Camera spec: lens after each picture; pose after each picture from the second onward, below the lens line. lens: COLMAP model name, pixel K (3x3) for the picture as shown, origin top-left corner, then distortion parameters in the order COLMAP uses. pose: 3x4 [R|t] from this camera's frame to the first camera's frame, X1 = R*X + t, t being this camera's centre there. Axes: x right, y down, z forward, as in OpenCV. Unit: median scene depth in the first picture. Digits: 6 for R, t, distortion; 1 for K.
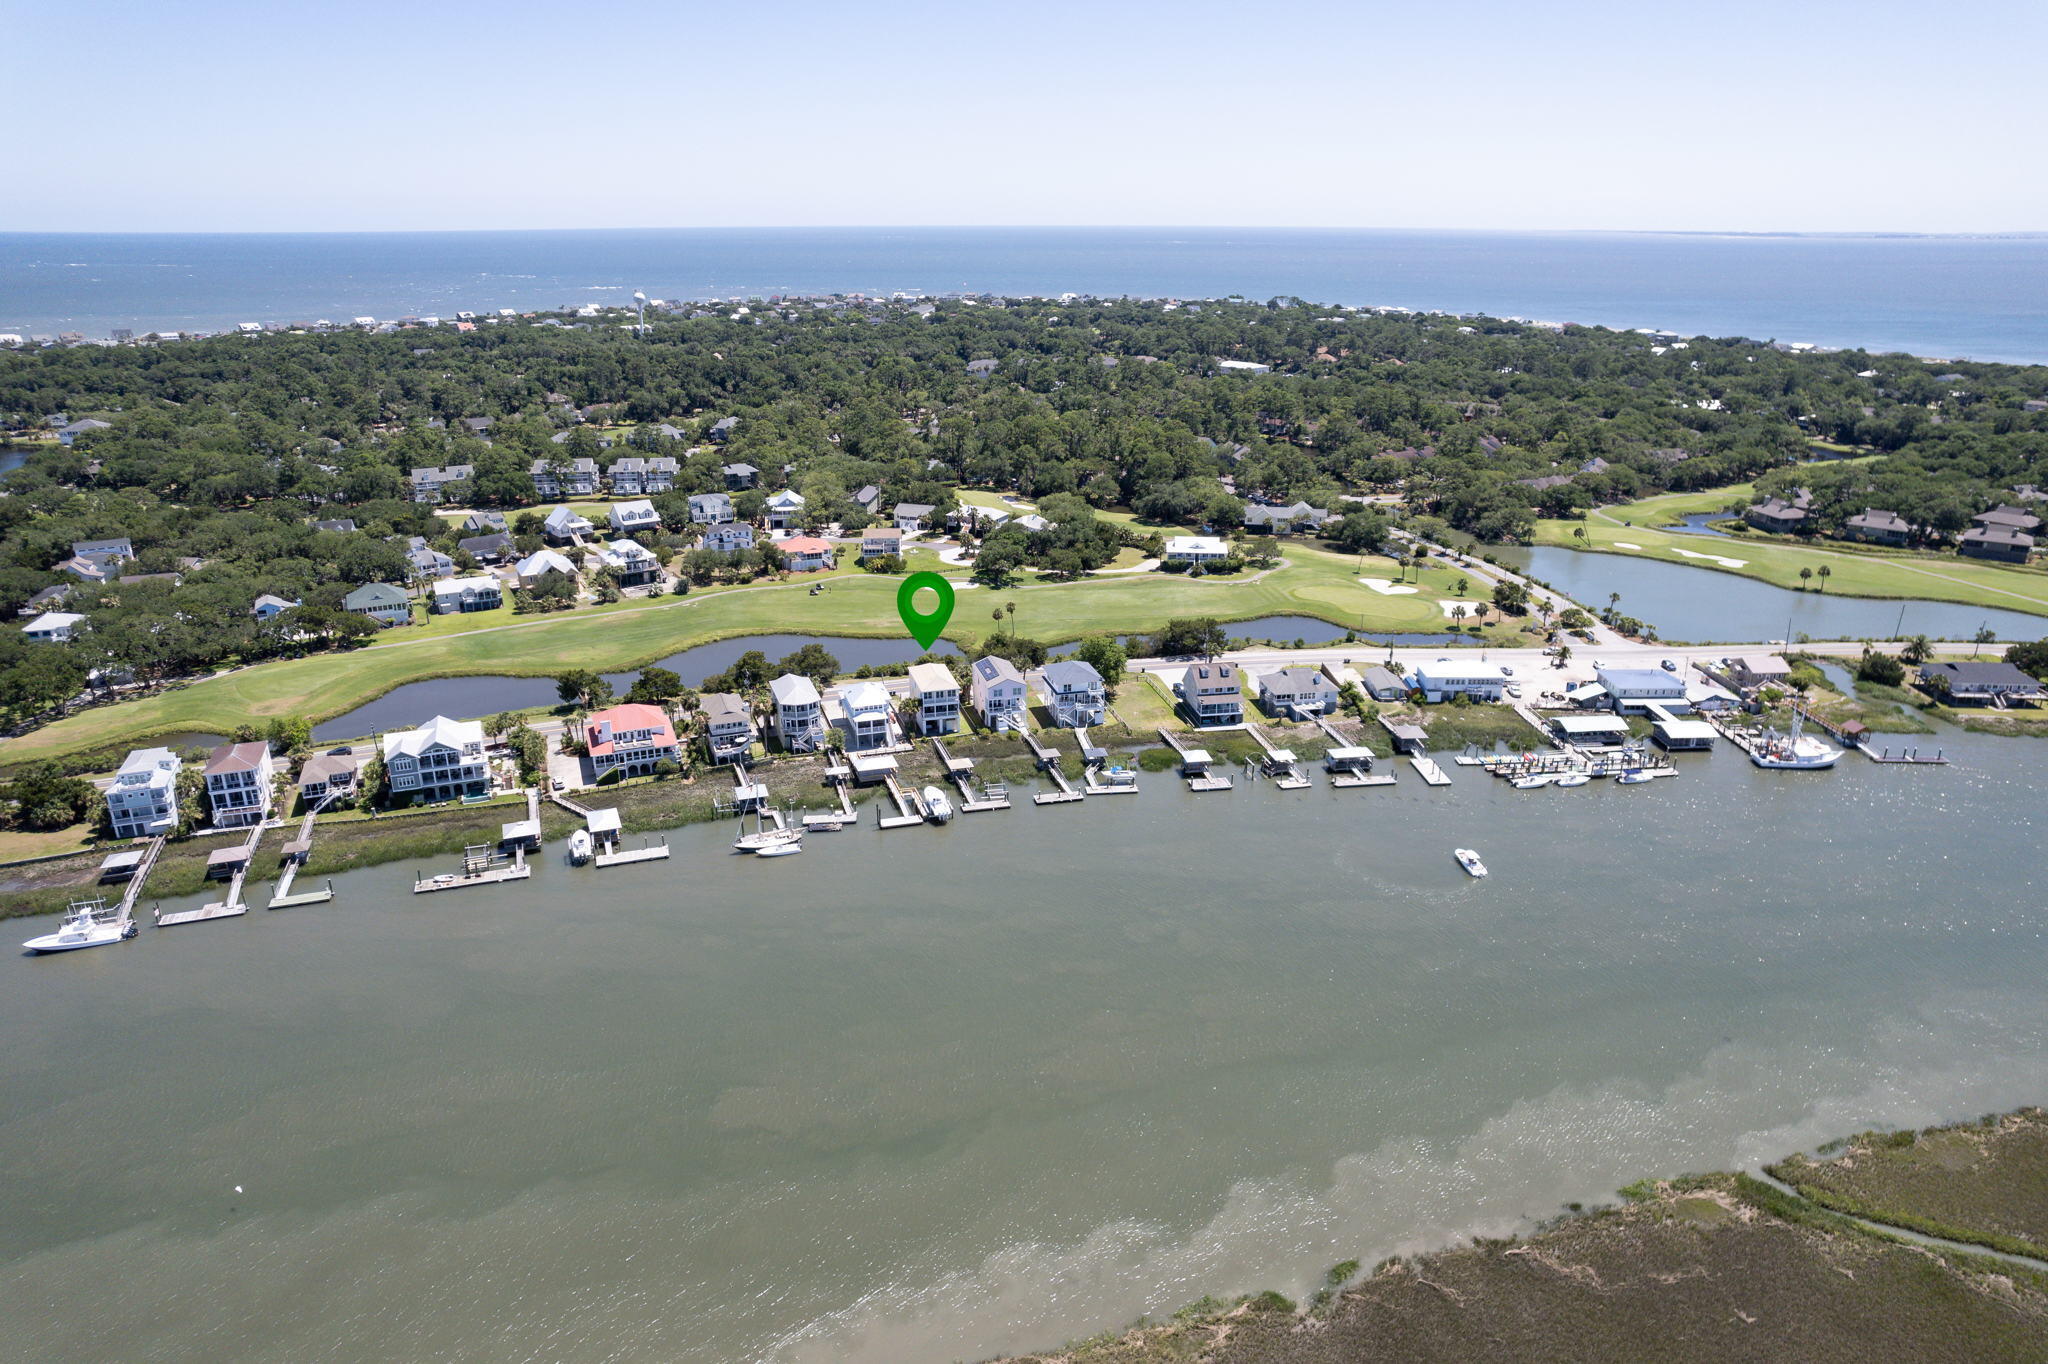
lens RADIAL K [[1334.5, 0, 1037.9], [0, 1334.5, 678.5], [0, 0, 1]] dist [-0.075960, 0.068685]
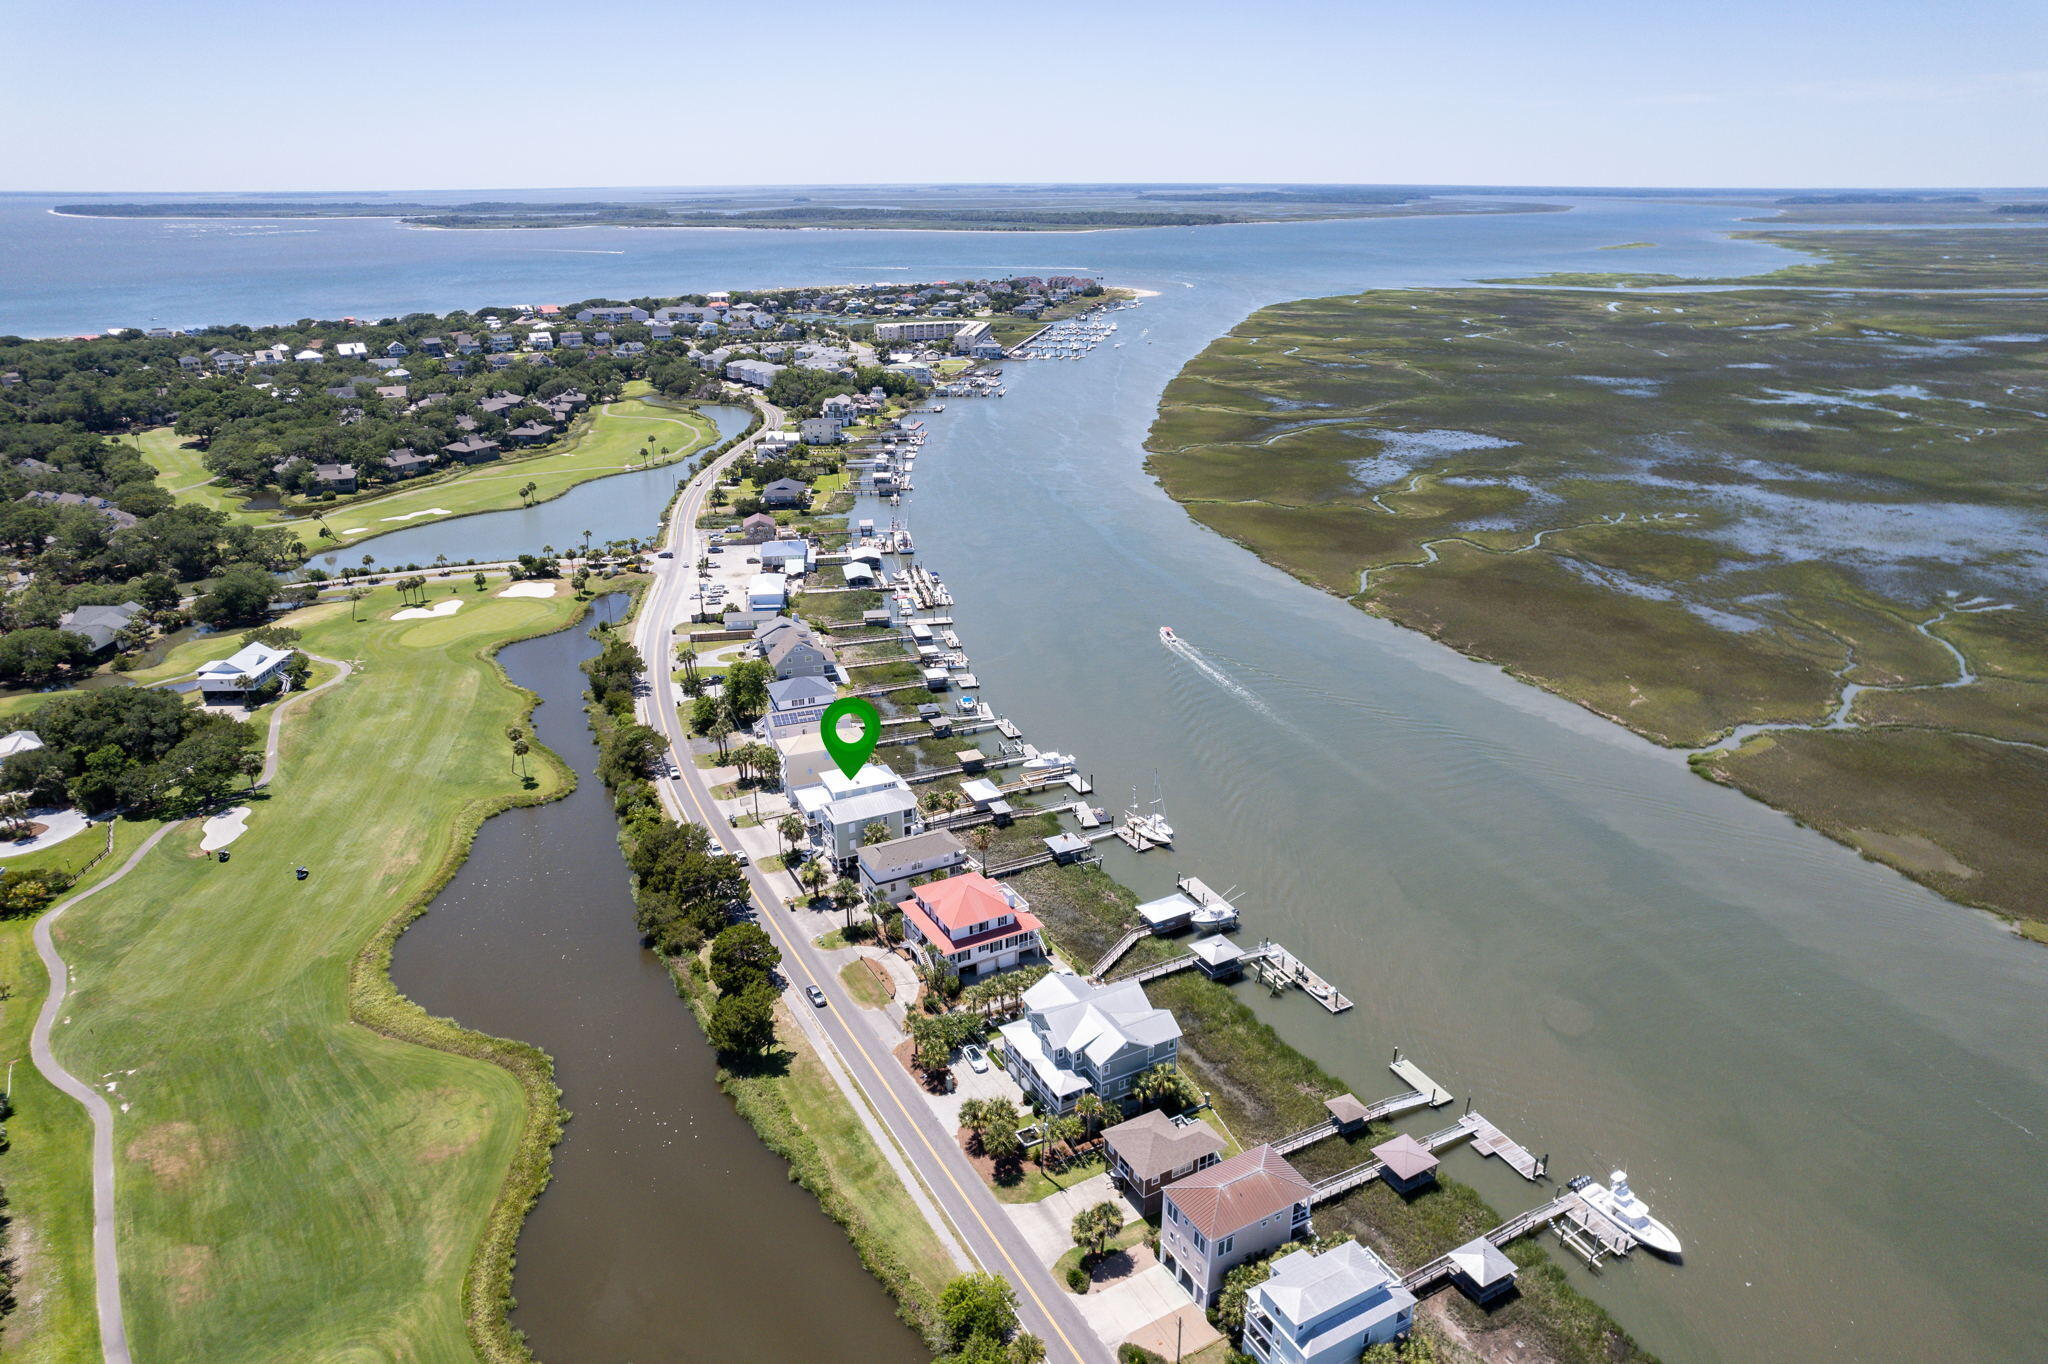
lens RADIAL K [[1307.8, 0, 1039.2], [0, 1307.8, 683.6], [0, 0, 1]] dist [-0.066567, 0.053713]
pose [[-0.131731, -0.362556, 0.922605, -0.608358], [0.327727, 0.862451, 0.385711, -0.221385], [-0.935544, 0.353172, 0.005208, 0.582571]]
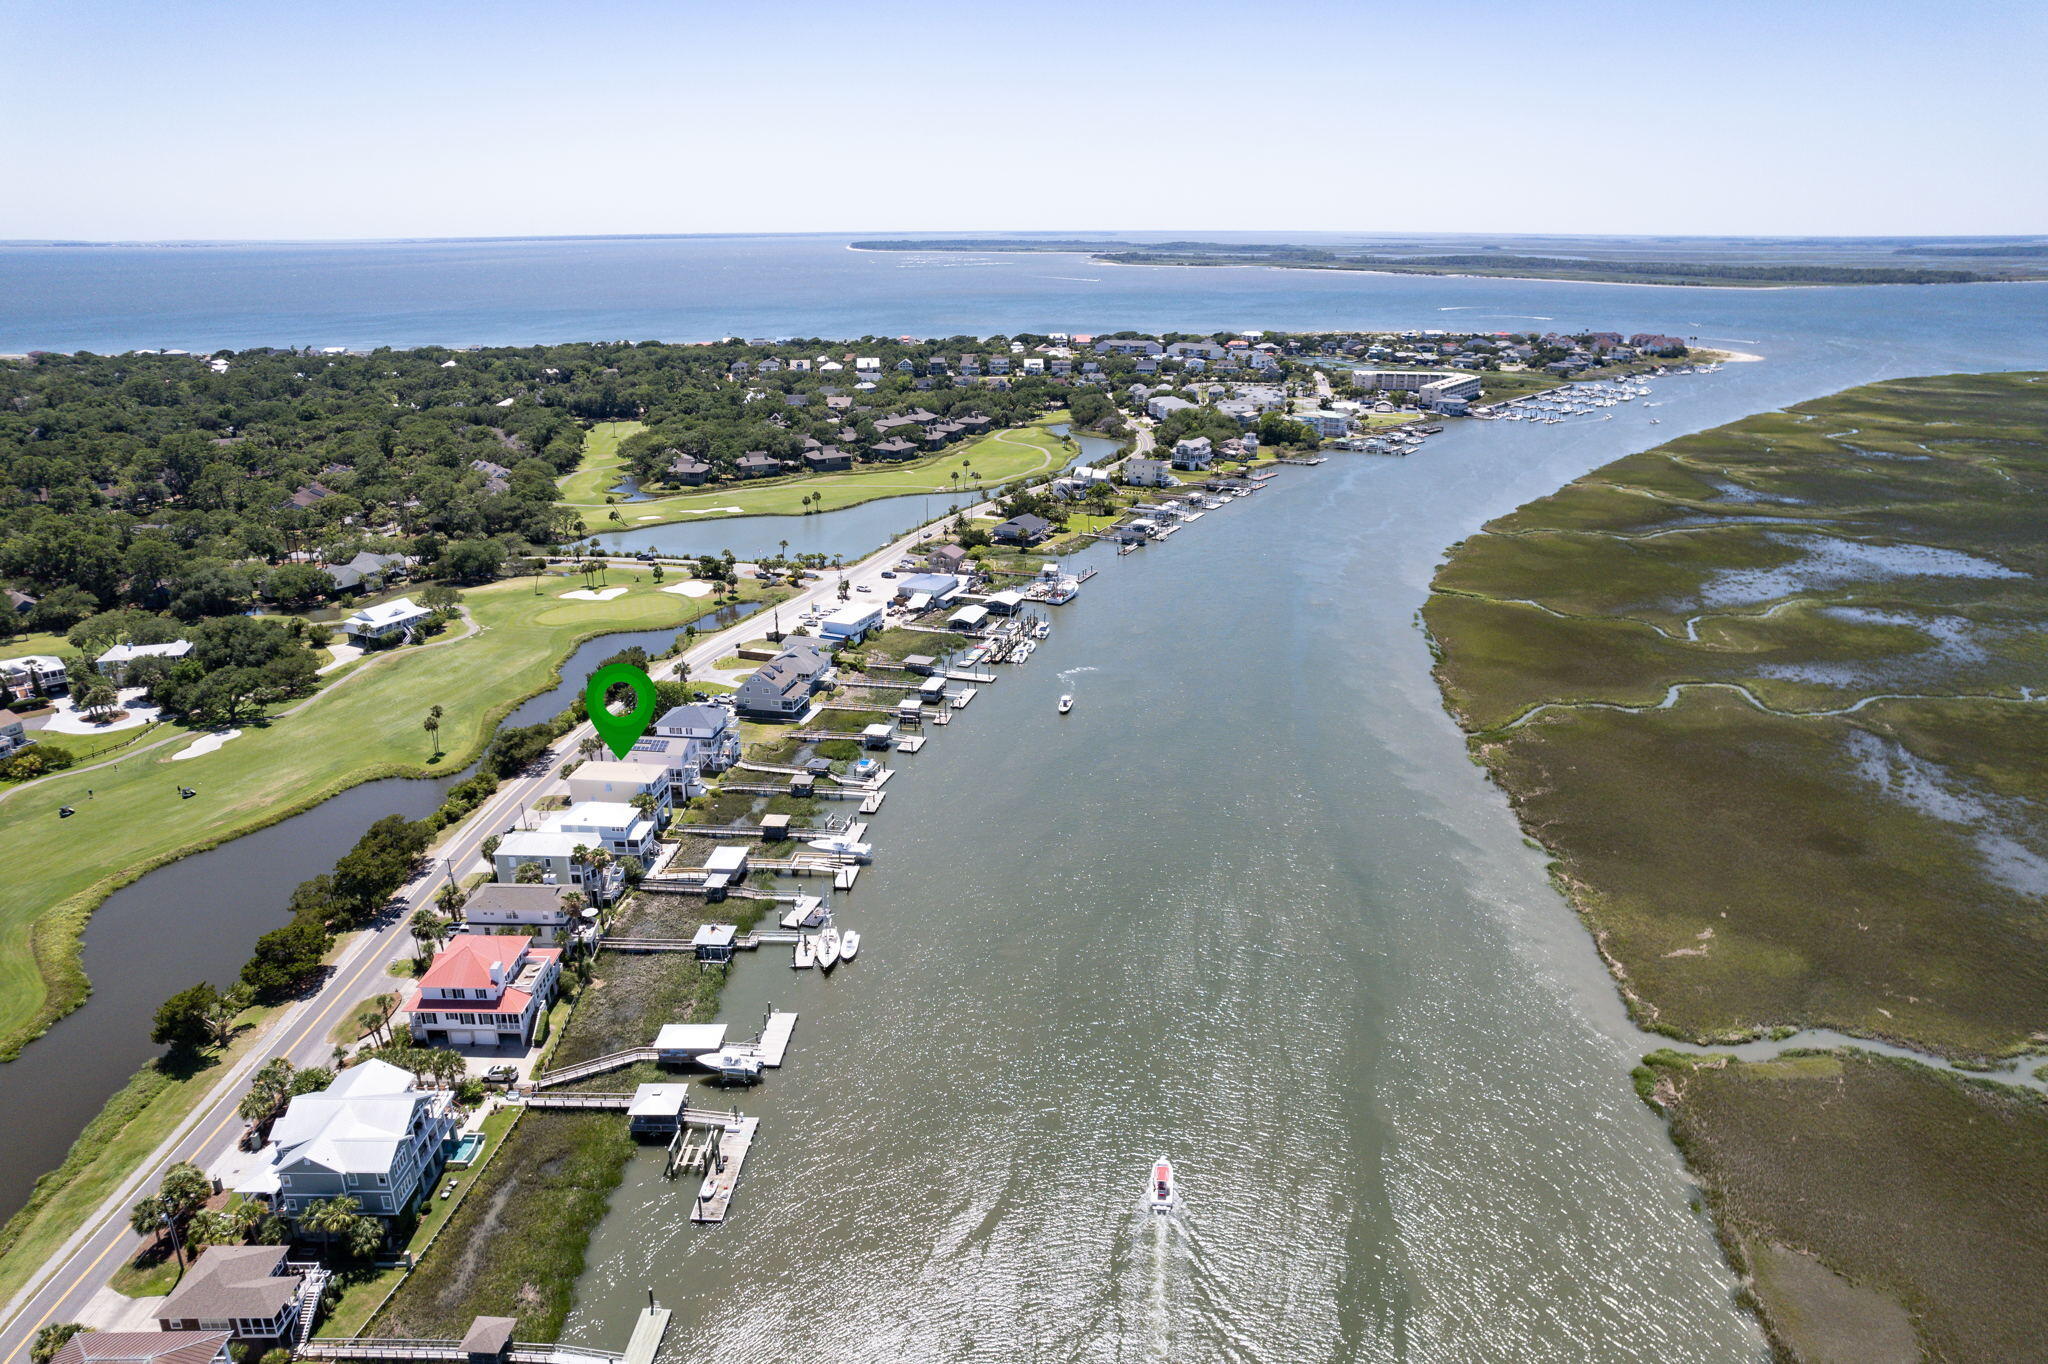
lens RADIAL K [[1307.8, 0, 1039.2], [0, 1307.8, 683.6], [0, 0, 1]] dist [-0.066567, 0.053713]
pose [[0.369119, -0.312301, 0.875340, -0.477365], [0.308863, 0.929539, 0.201395, -0.095481], [-0.876558, 0.196022, 0.439569, 0.261830]]
